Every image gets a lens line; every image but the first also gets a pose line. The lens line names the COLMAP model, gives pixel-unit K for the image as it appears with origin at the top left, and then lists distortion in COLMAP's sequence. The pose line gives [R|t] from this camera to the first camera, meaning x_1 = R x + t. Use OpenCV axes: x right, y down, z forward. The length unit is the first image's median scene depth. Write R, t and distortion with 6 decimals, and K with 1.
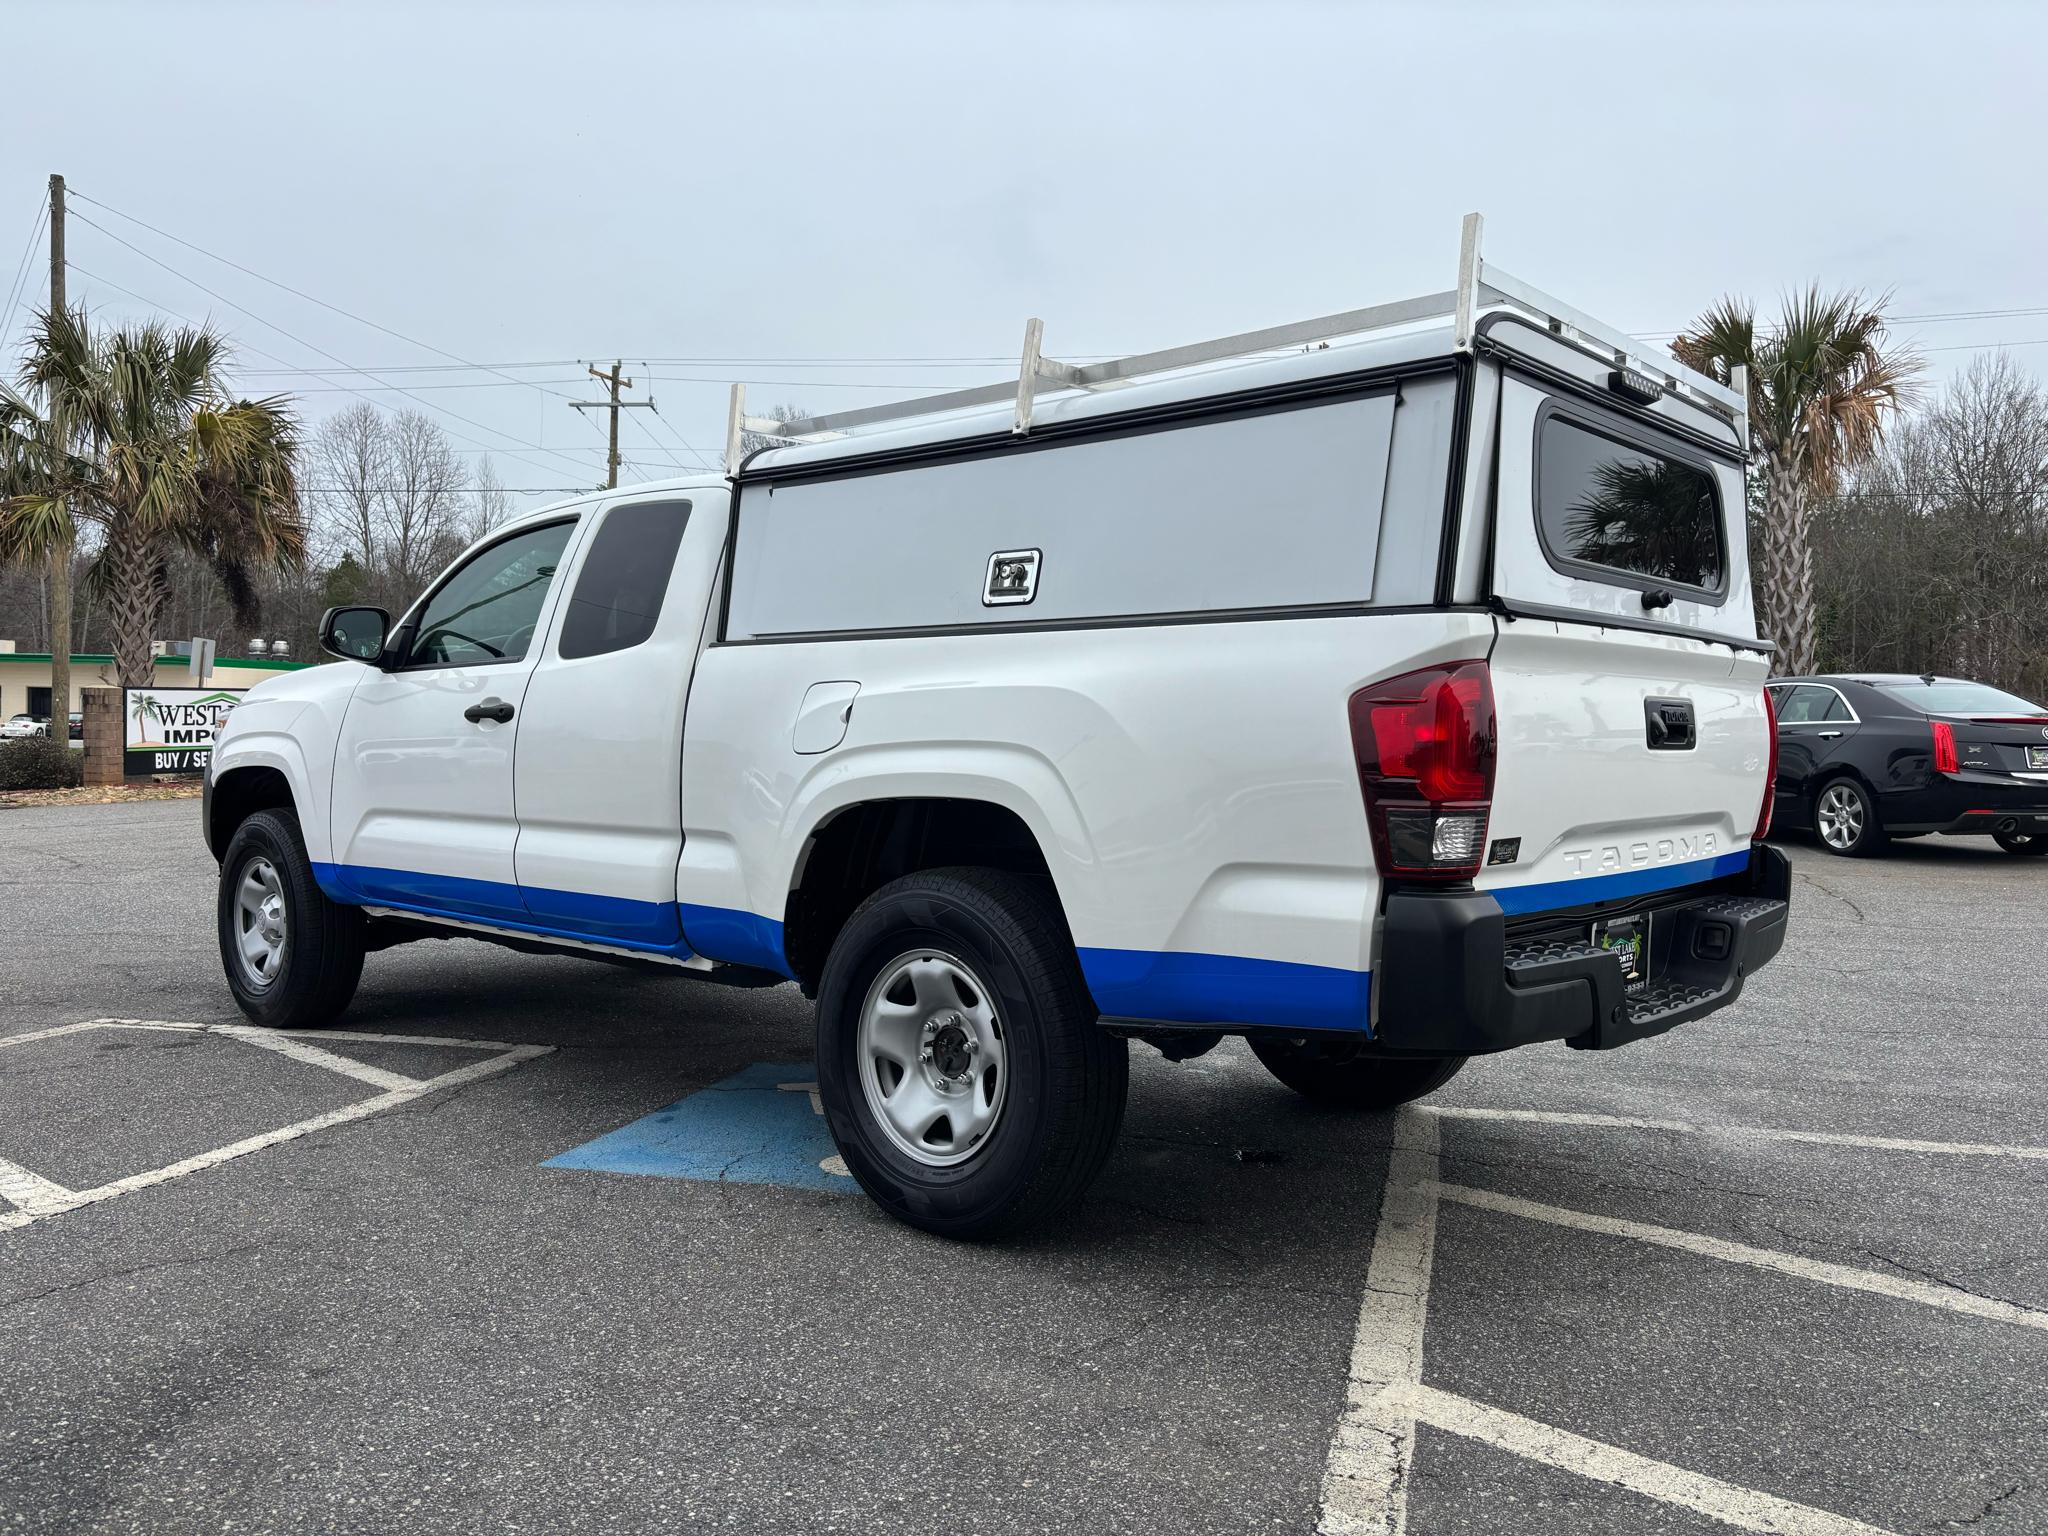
lens RADIAL K [[1553.4, 0, 1036.4], [0, 1553.4, 753.7], [0, 0, 1]] dist [0.024622, -0.008596]
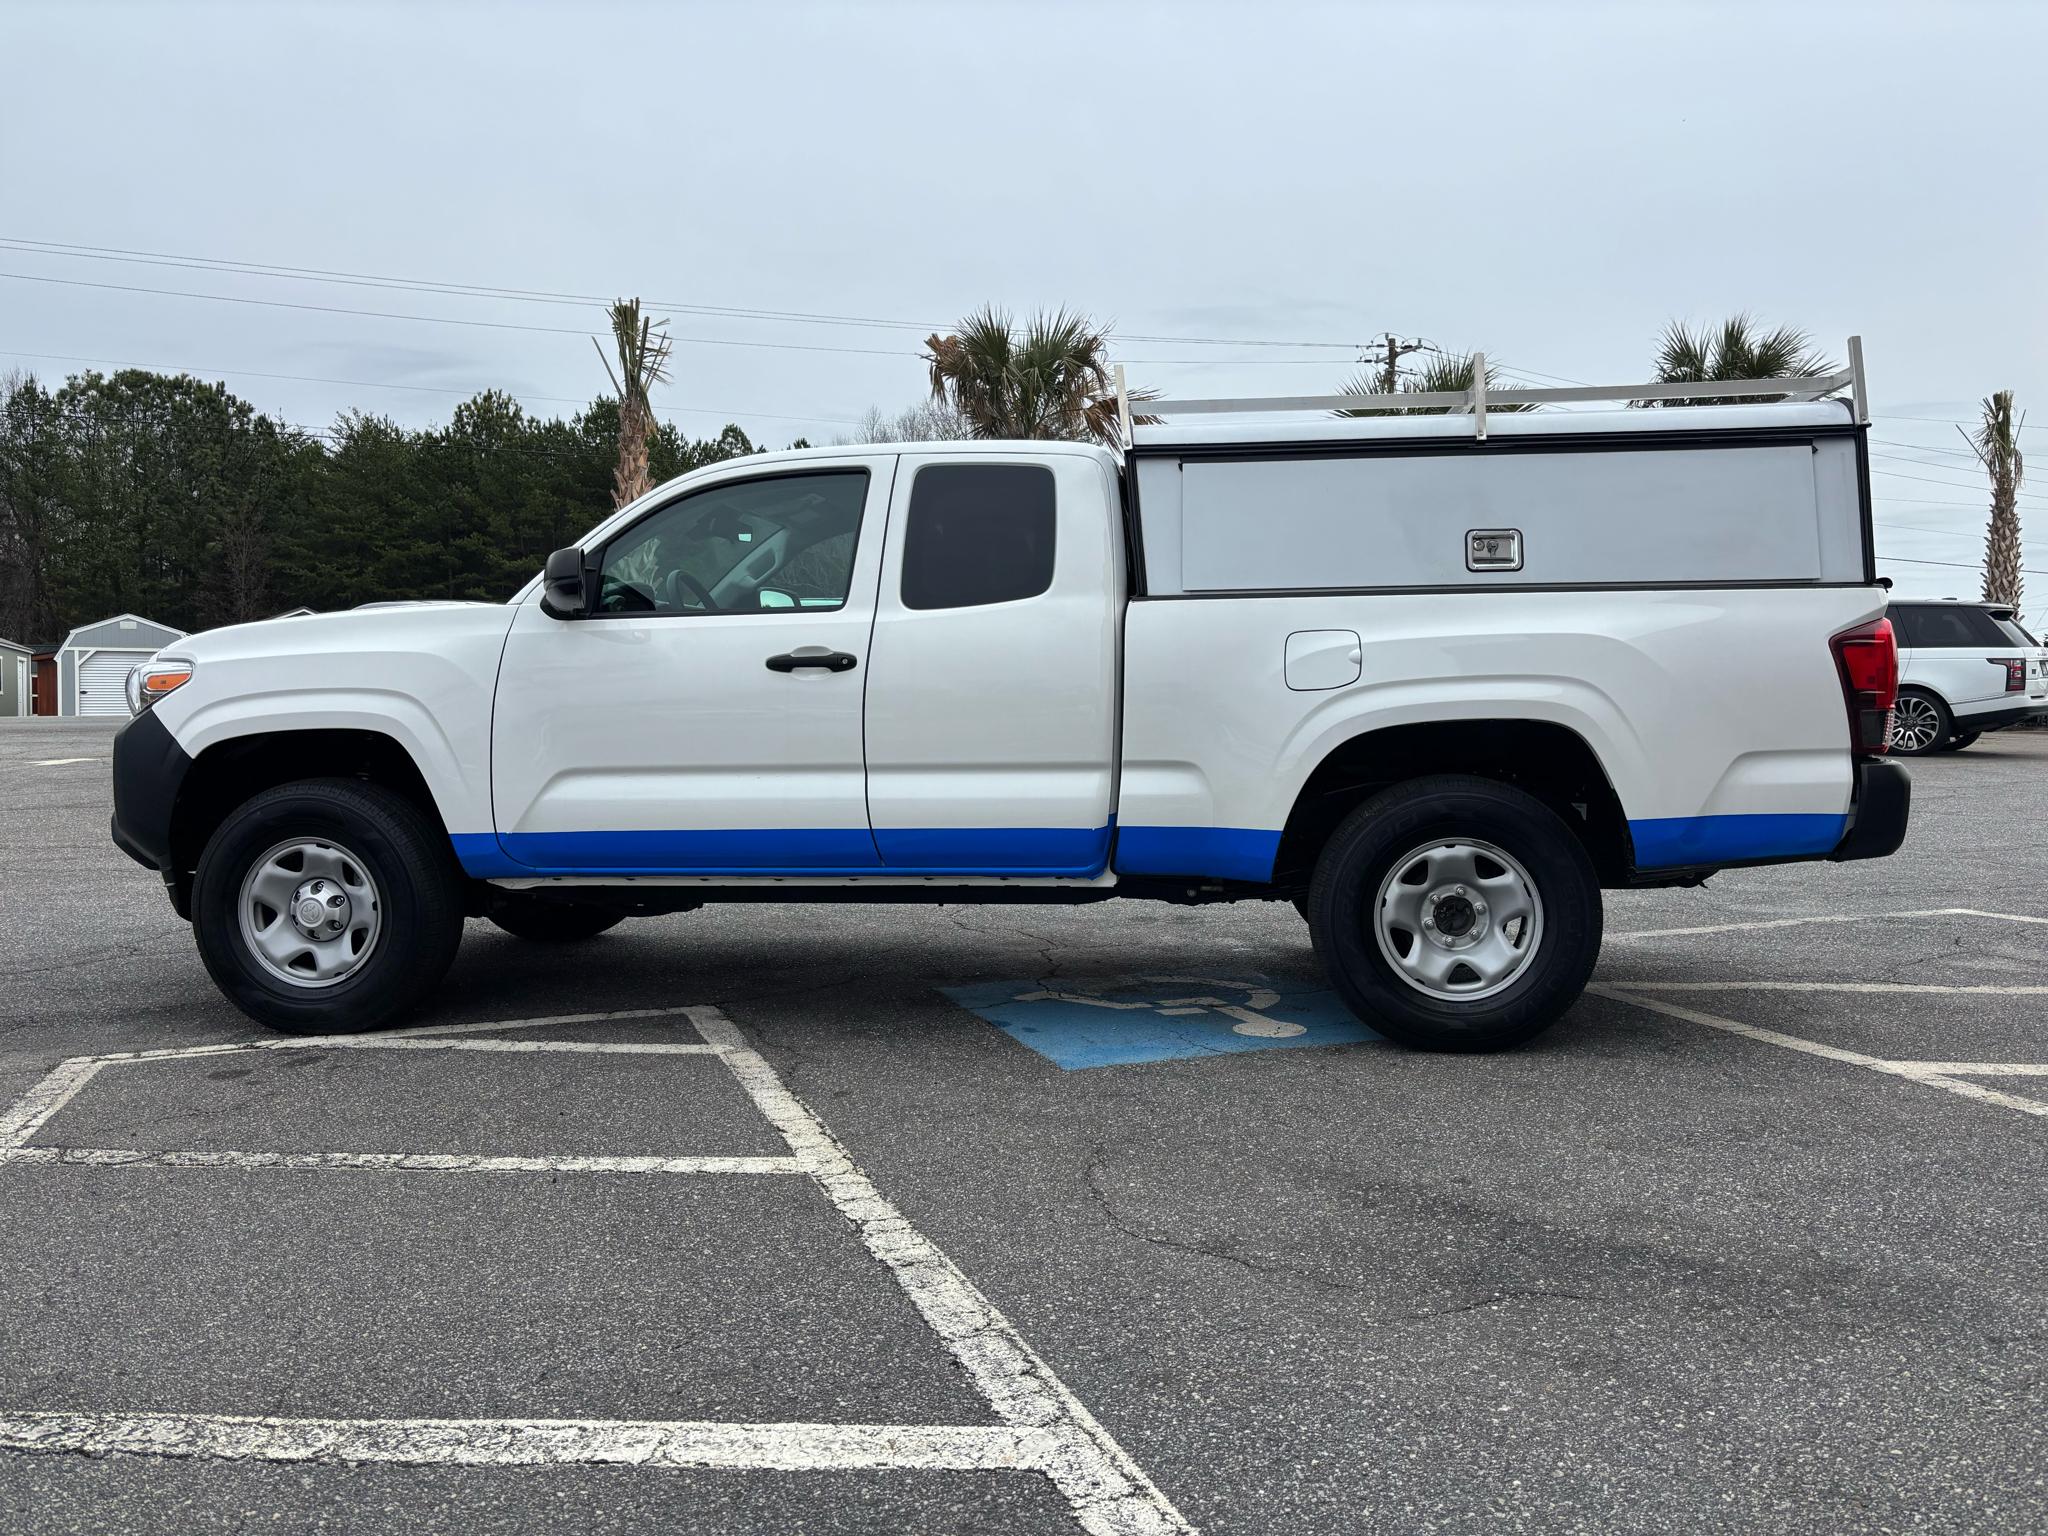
lens RADIAL K [[1550.0, 0, 1032.9], [0, 1550.0, 759.3], [0, 0, 1]] dist [0.039347, -0.039408]
pose [[0.816926, -0.043800, 0.575077, -1.079581], [0.025186, 0.998870, 0.040300, -0.000172], [-0.576193, -0.018438, 0.817106, 0.140104]]
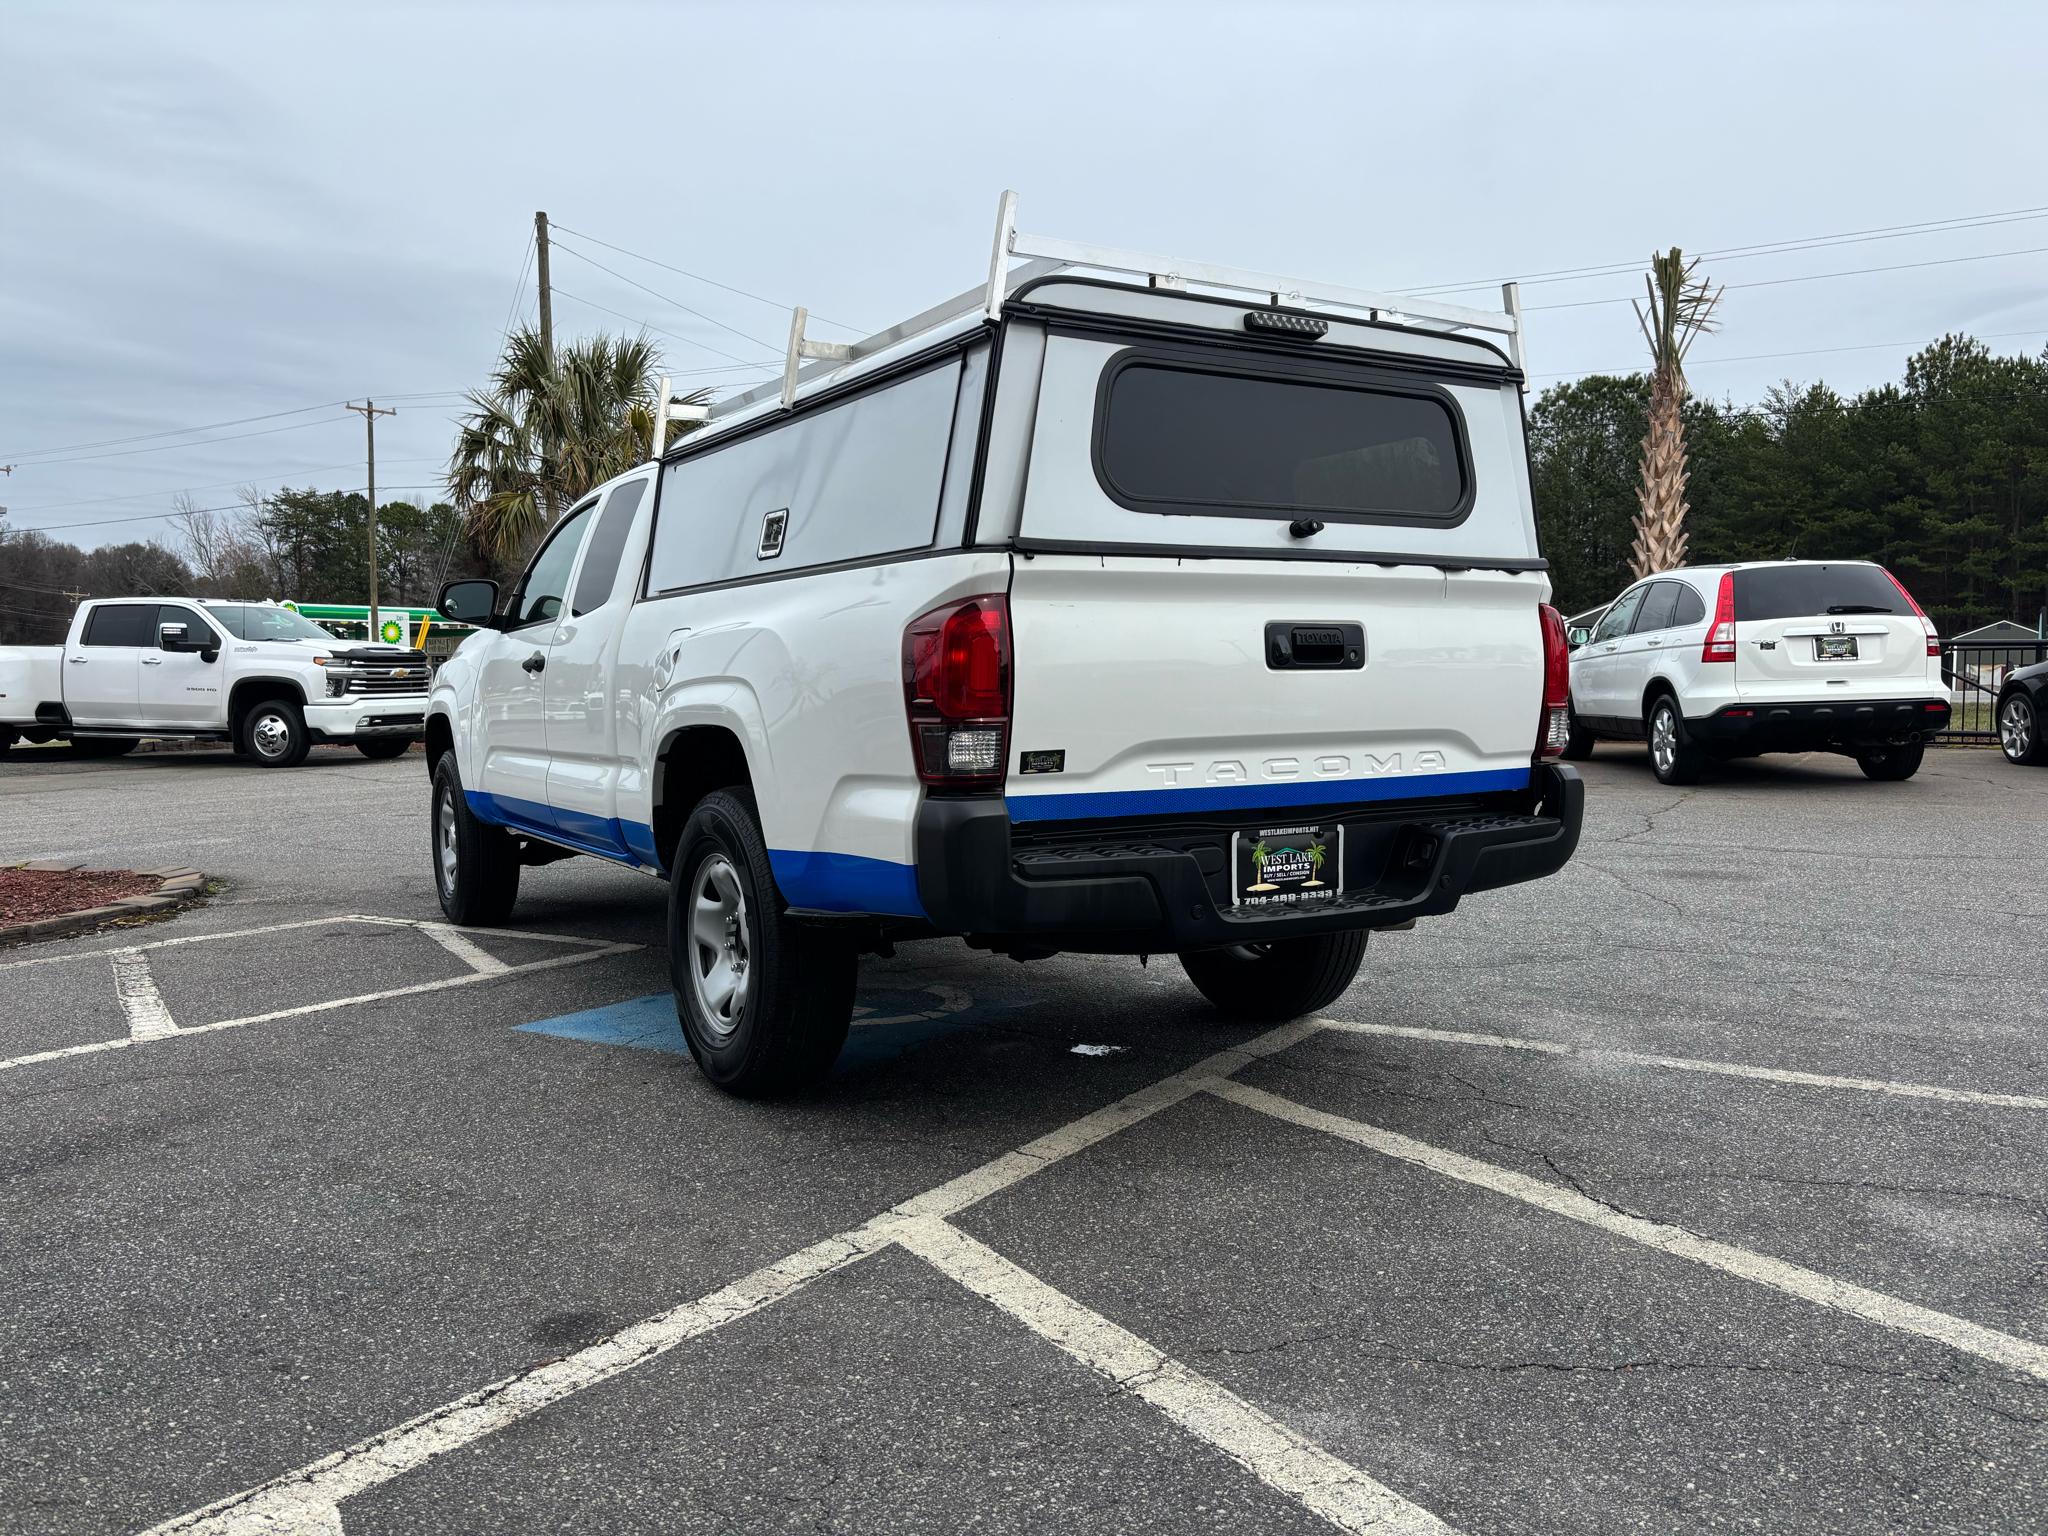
lens RADIAL K [[1543.3, 0, 1035.3], [0, 1543.3, 750.4], [0, 0, 1]] dist [0.067790, -0.087667]
pose [[0.955488, -0.008522, -0.294907, 0.502172], [0.017579, 0.999451, 0.028072, 0.018334], [0.294506, -0.032007, 0.955114, -0.055756]]
